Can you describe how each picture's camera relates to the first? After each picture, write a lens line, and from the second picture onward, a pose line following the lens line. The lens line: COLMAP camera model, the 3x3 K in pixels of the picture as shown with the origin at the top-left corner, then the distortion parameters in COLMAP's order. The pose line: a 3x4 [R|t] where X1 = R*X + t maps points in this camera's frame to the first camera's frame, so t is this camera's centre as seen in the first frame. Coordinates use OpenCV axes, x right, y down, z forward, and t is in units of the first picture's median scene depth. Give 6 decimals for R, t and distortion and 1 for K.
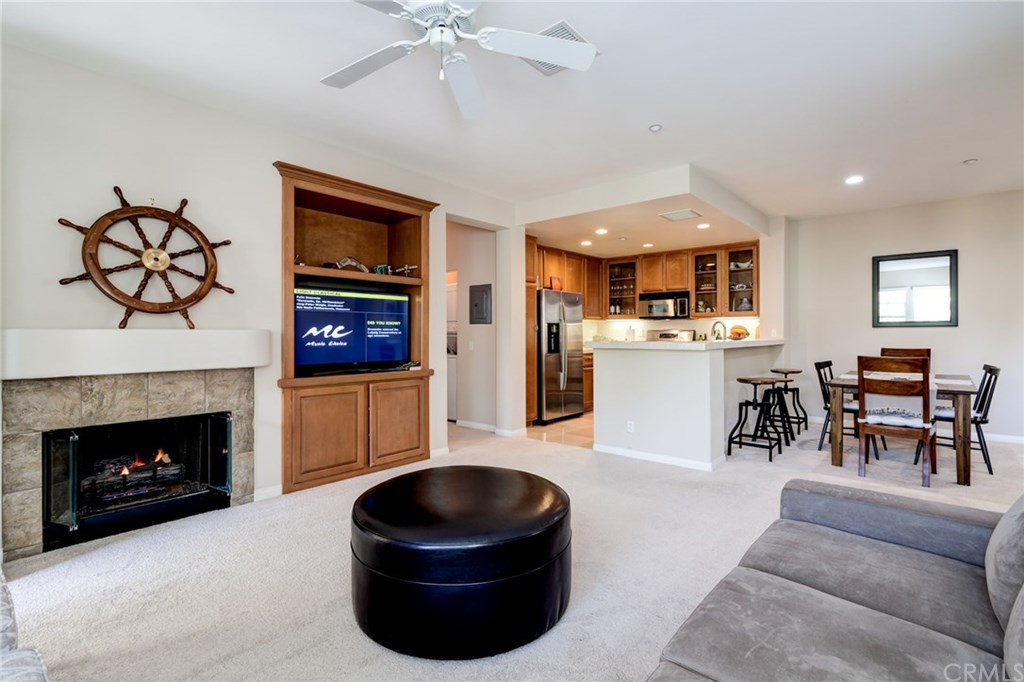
lens RADIAL K [[485.2, 0, 510.8], [0, 485.2, 336.2], [0, 0, 1]] dist [0.001961, 0.000070]
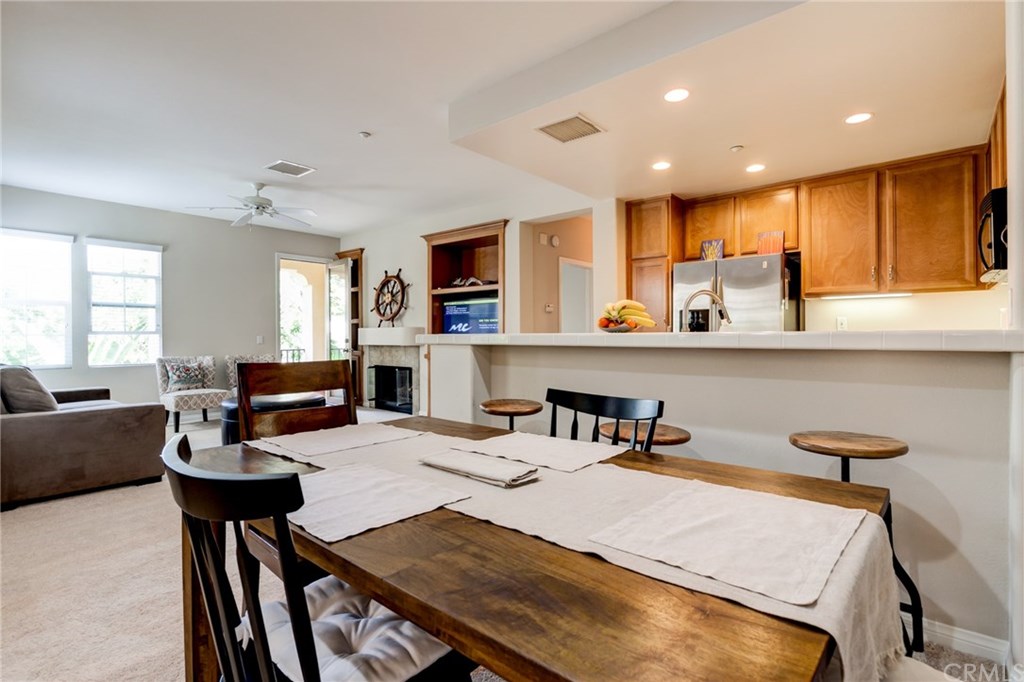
lens RADIAL K [[502.2, 0, 512.0], [0, 502.2, 341.0], [0, 0, 1]] dist [0.002069, 0.000682]
pose [[0.005469, 0.014258, -0.999883, 1.532167], [-0.002329, 0.999896, 0.014245, 0.013250], [0.999982, 0.002251, 0.005501, 1.423366]]
